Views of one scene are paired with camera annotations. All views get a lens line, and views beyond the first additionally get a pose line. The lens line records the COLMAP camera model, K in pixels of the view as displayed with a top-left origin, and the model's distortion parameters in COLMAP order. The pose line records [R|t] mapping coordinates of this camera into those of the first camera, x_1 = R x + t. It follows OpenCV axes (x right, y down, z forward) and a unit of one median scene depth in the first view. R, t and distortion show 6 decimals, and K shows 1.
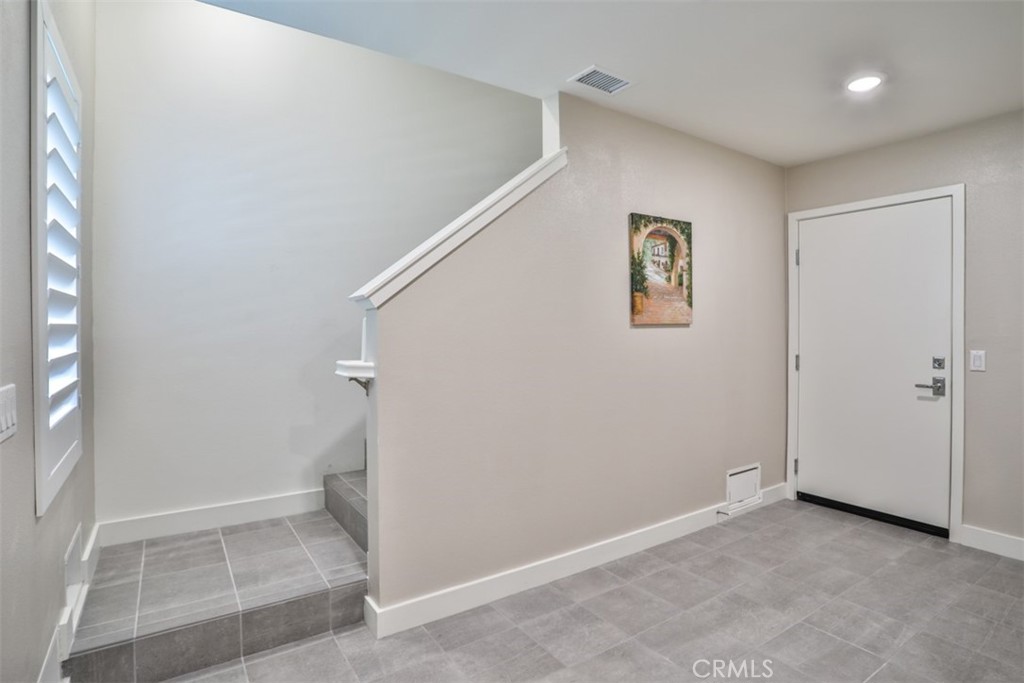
lens RADIAL K [[531.3, 0, 519.0], [0, 531.3, 337.5], [0, 0, 1]] dist [-0.070969, 0.030387]
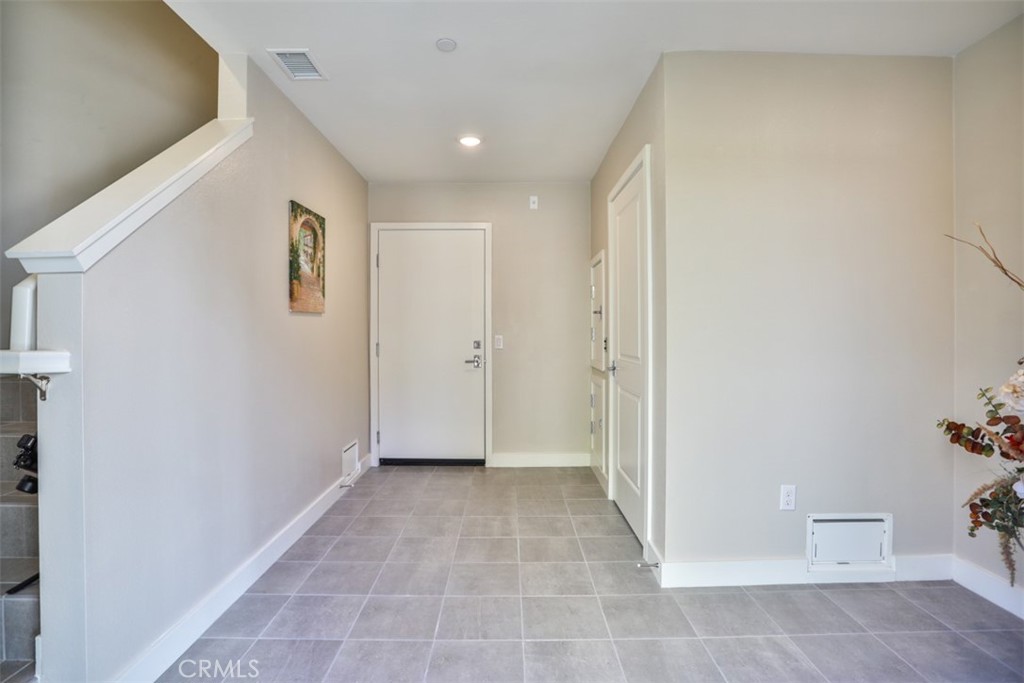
lens RADIAL K [[531.3, 0, 511.7], [0, 531.3, 335.1], [0, 0, 1]] dist [-0.070969, 0.030387]
pose [[0.555353, -0.007291, 0.831583, -0.375521], [0.015517, 0.999878, -0.001596, 0.027750], [-0.831470, 0.013790, 0.555399, 0.100006]]
